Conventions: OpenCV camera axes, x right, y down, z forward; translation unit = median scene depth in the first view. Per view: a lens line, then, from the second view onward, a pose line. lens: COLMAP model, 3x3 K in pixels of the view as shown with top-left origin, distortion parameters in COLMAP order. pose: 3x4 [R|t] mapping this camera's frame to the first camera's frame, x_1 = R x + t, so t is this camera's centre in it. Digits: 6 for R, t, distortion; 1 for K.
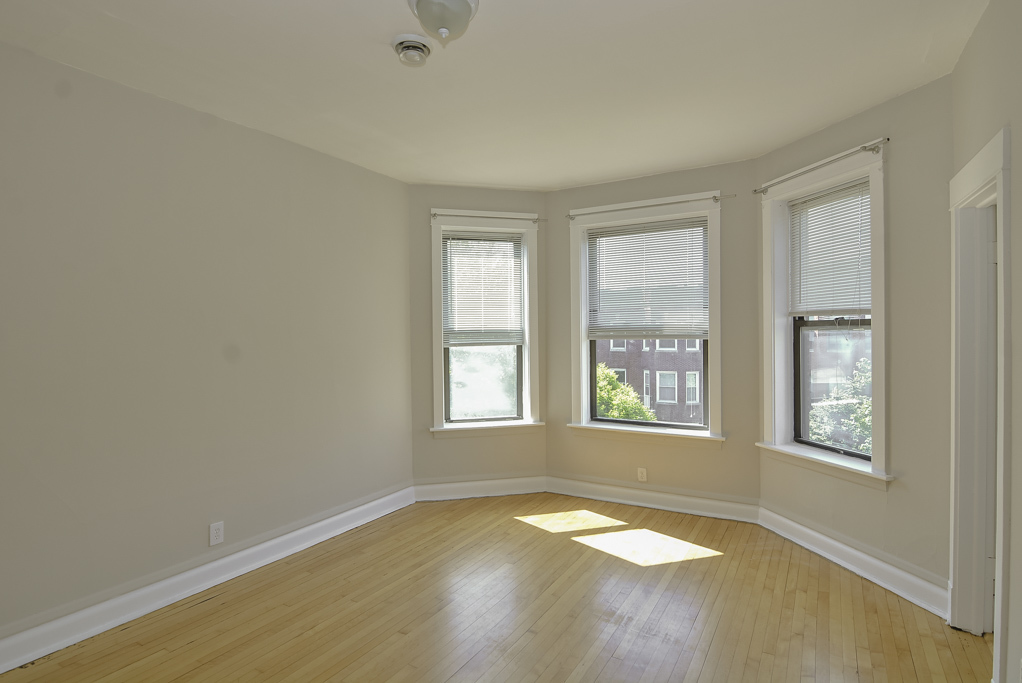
lens RADIAL K [[528.4, 0, 508.9], [0, 528.4, 340.8], [0, 0, 1]] dist [0.002824, -0.016375]
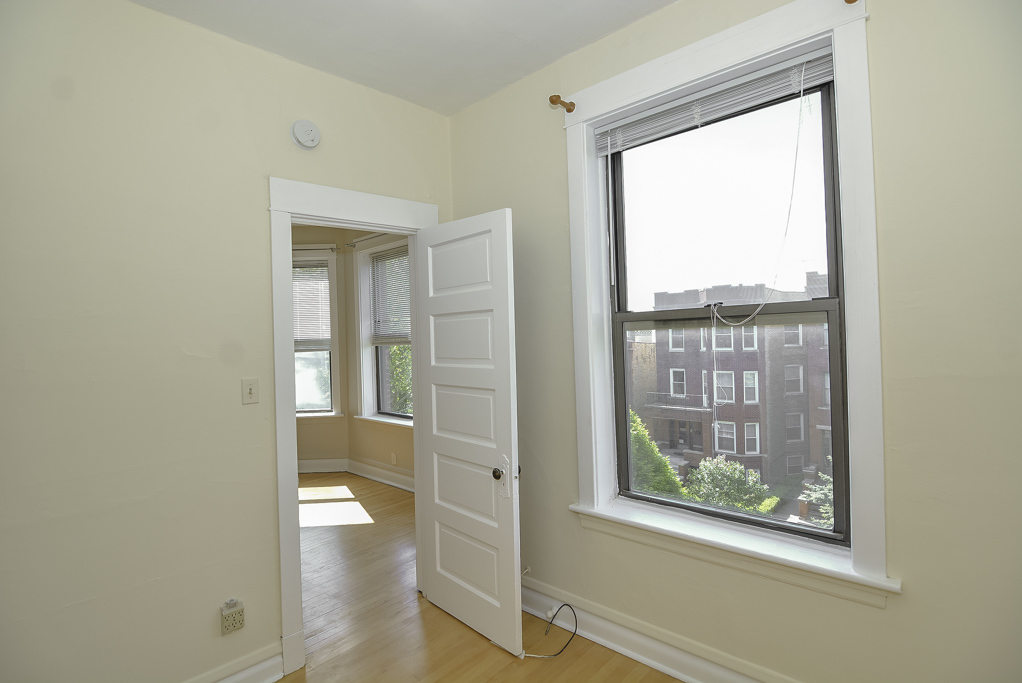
lens RADIAL K [[494.9, 0, 511.3], [0, 494.9, 336.7], [0, 0, 1]] dist [-0.012097, -0.007868]
pose [[0.975885, -0.020574, -0.217314, 0.763814], [0.017546, 0.999720, -0.015855, 0.000368], [0.217579, 0.011659, 0.975973, -0.033353]]
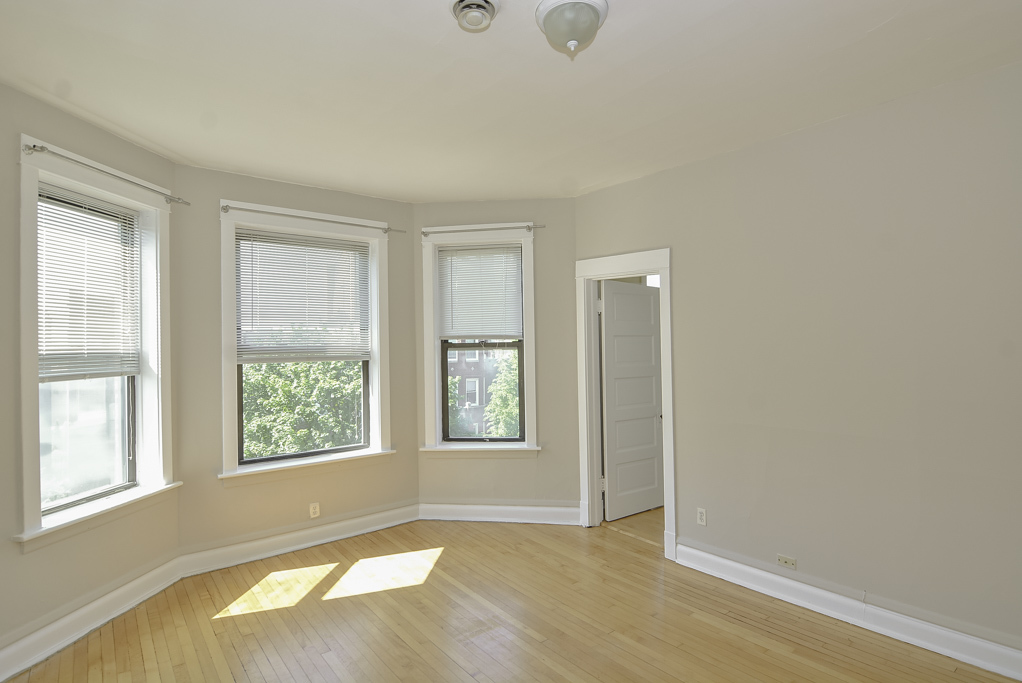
lens RADIAL K [[528.4, 0, 508.9], [0, 528.4, 340.8], [0, 0, 1]] dist [0.002824, -0.016375]
pose [[0.367243, 0.012886, 0.930036, -0.480770], [0.026799, 0.999342, -0.024429, -0.007720], [-0.929739, 0.033895, 0.366656, 0.347030]]
